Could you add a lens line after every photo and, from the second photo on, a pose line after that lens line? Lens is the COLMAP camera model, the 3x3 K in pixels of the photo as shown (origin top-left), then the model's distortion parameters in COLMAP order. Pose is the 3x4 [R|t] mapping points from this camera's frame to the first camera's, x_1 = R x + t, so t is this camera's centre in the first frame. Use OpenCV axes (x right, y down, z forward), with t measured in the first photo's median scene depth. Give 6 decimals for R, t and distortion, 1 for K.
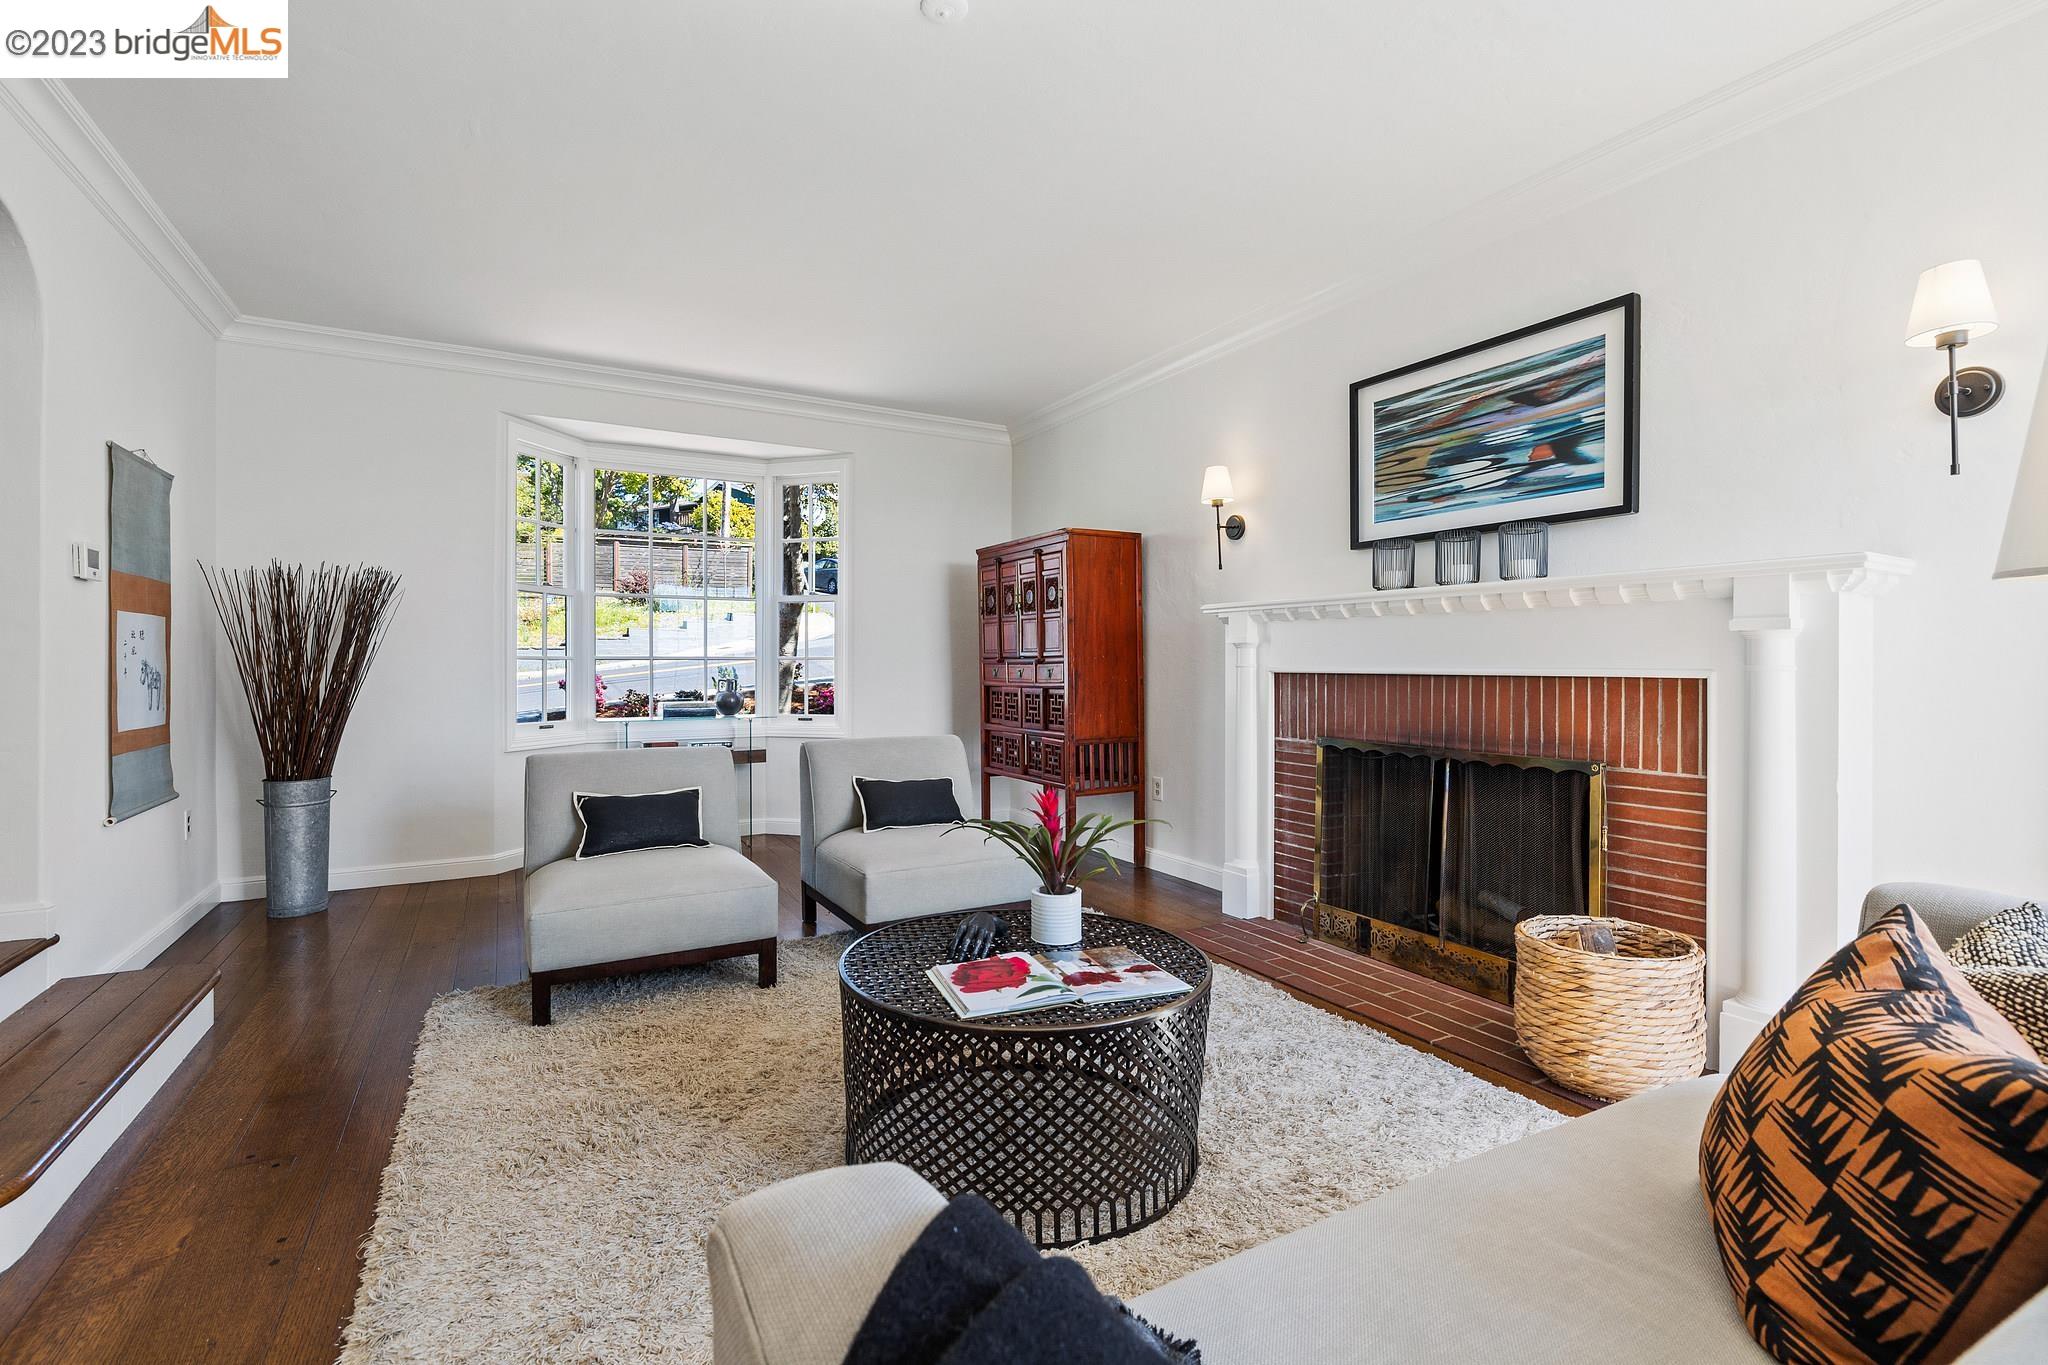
lens RADIAL K [[959.8, 0, 1021.4], [0, 959.8, 665.3], [0, 0, 1]] dist [0.001817, 0.000299]
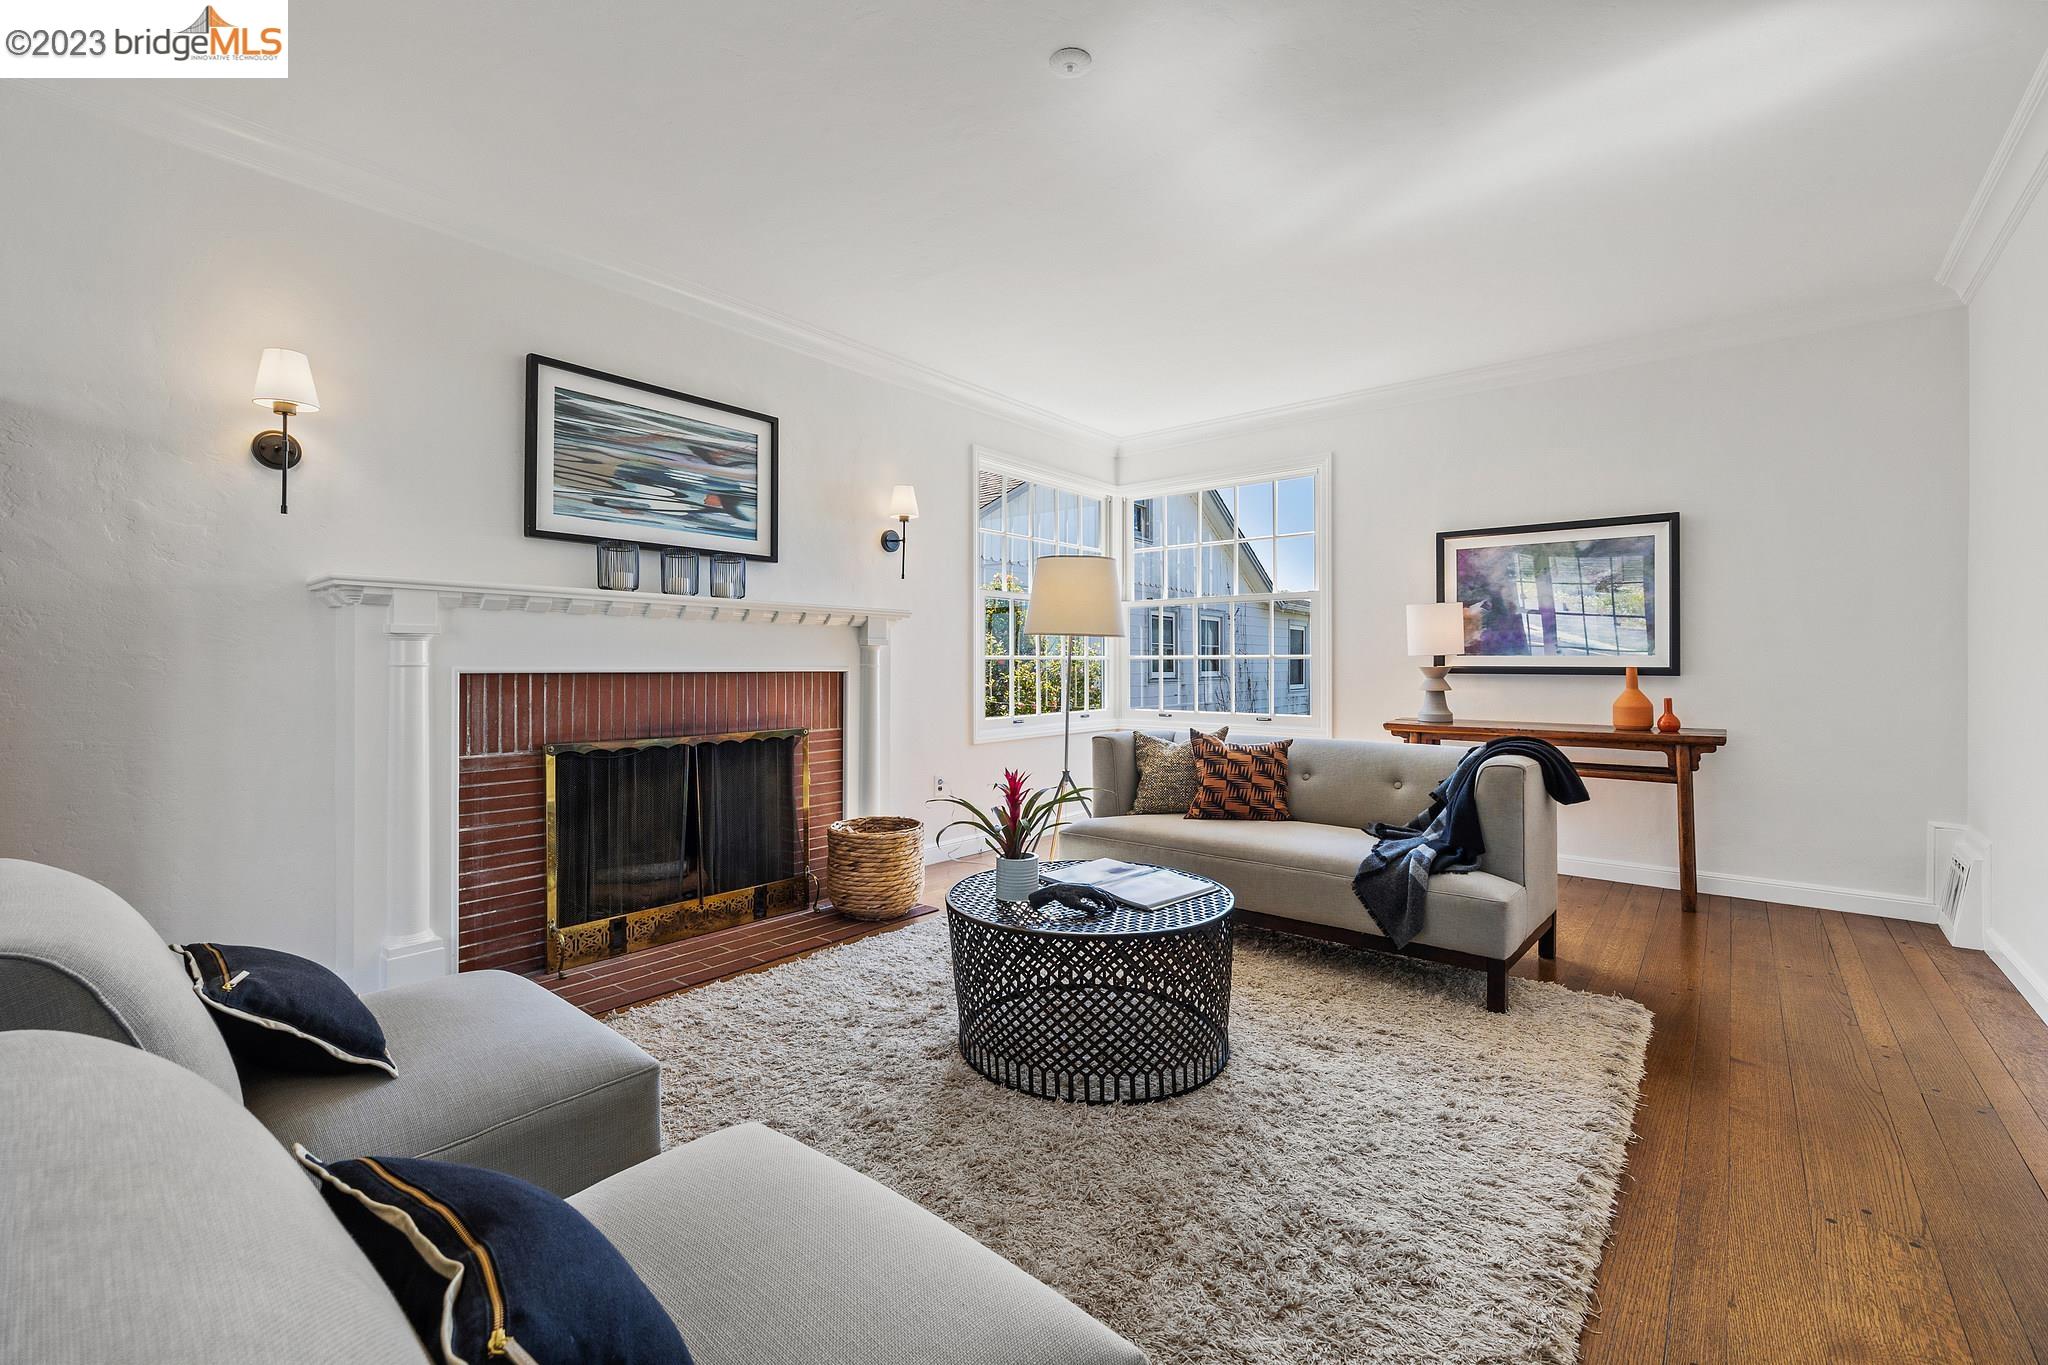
lens RADIAL K [[893.4, 0, 1021.8], [0, 893.4, 681.0], [0, 0, 1]] dist [-0.003391, -0.000300]
pose [[-0.383346, -0.005036, 0.923591, -0.677260], [0.011877, 0.999876, 0.010381, 0.013476], [-0.923528, 0.014949, -0.383239, 0.998397]]
